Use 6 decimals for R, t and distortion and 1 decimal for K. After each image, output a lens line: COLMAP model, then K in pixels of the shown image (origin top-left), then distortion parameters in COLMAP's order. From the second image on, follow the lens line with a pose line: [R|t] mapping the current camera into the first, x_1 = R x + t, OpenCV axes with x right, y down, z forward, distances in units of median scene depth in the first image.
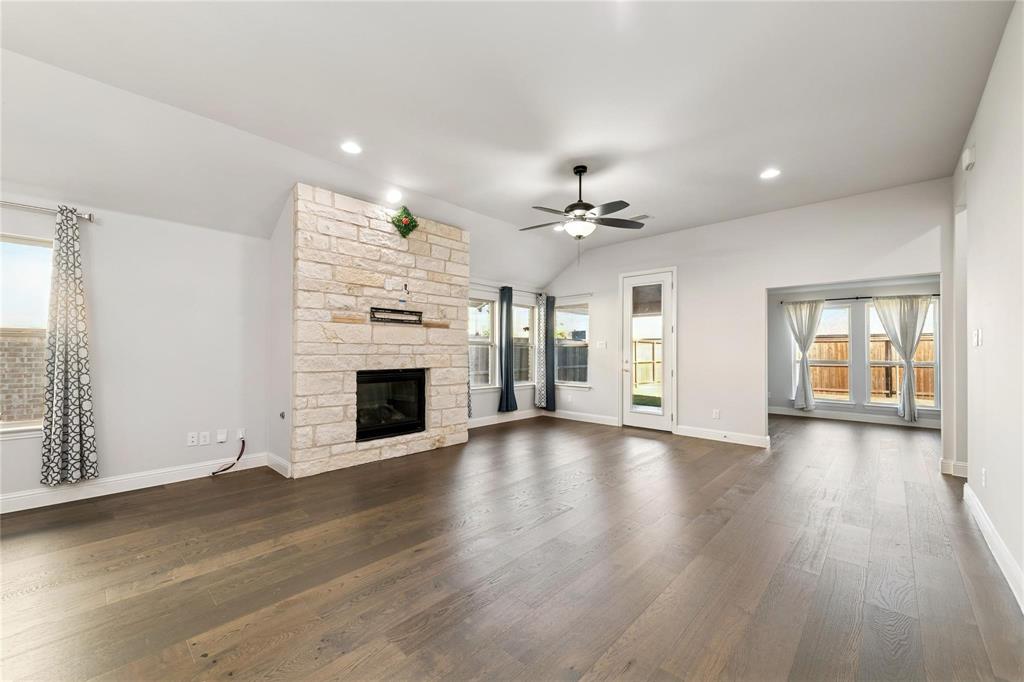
lens RADIAL K [[405.1, 0, 509.0], [0, 405.1, 347.3], [0, 0, 1]] dist [0.023156, -0.006069]
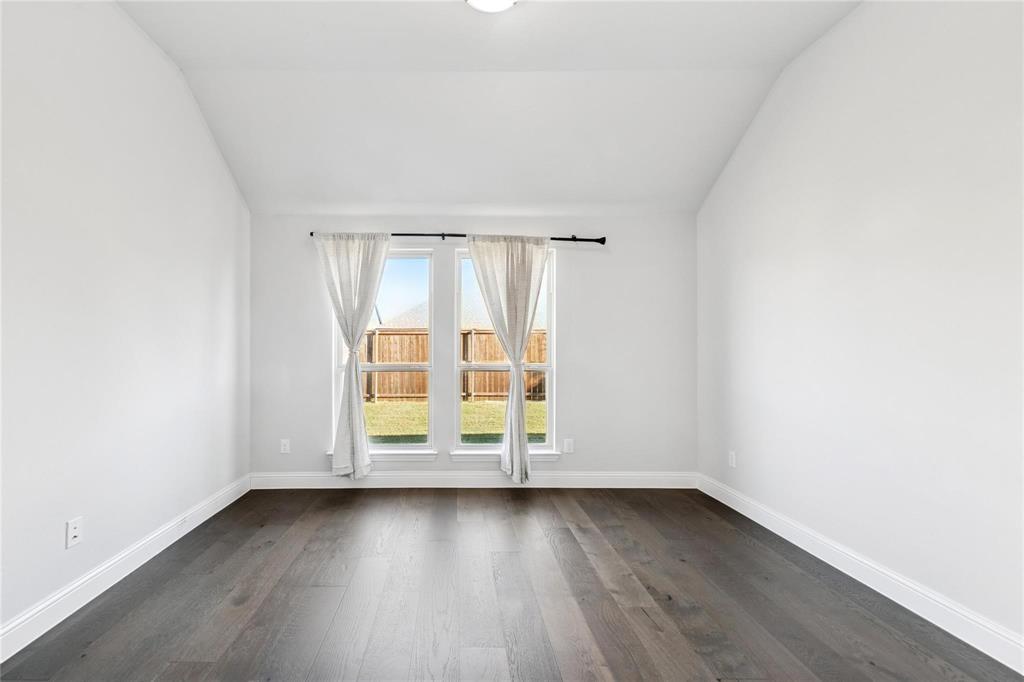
lens RADIAL K [[405.1, 0, 509.0], [0, 405.1, 347.3], [0, 0, 1]] dist [0.023156, -0.006069]
pose [[0.634164, 0.002497, 0.773195, 0.485598], [-0.011669, 0.999912, 0.006341, 0.007415], [-0.773111, -0.013043, 0.634137, 0.584699]]
